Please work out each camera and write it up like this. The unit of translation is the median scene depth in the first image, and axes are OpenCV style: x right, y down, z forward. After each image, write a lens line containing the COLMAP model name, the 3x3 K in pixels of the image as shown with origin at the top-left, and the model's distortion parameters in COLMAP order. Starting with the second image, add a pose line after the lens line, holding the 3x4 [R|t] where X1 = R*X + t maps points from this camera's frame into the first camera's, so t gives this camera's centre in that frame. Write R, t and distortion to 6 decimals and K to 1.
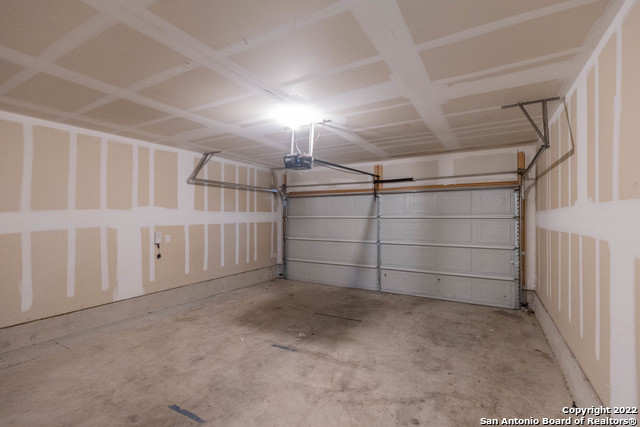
lens RADIAL K [[292.1, 0, 321.8], [0, 292.1, 215.3], [0, 0, 1]] dist [0.015337, -0.000268]
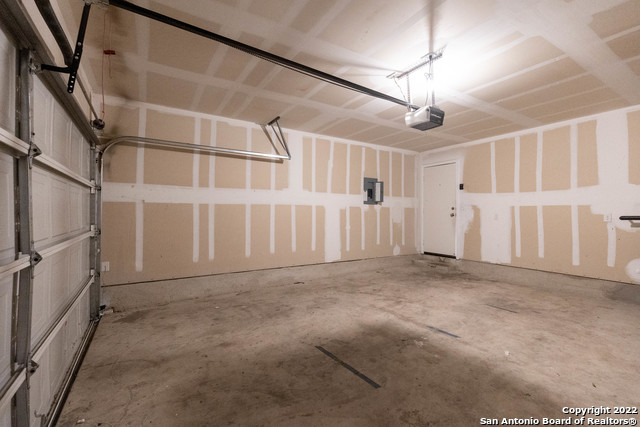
lens RADIAL K [[292.1, 0, 331.6], [0, 292.1, 212.2], [0, 0, 1]] dist [0.015337, -0.000268]
pose [[-0.900844, -0.000676, 0.434141, -0.205683], [-0.004582, 0.999958, -0.007949, 0.091657], [-0.434118, -0.009149, -0.900810, 1.901585]]
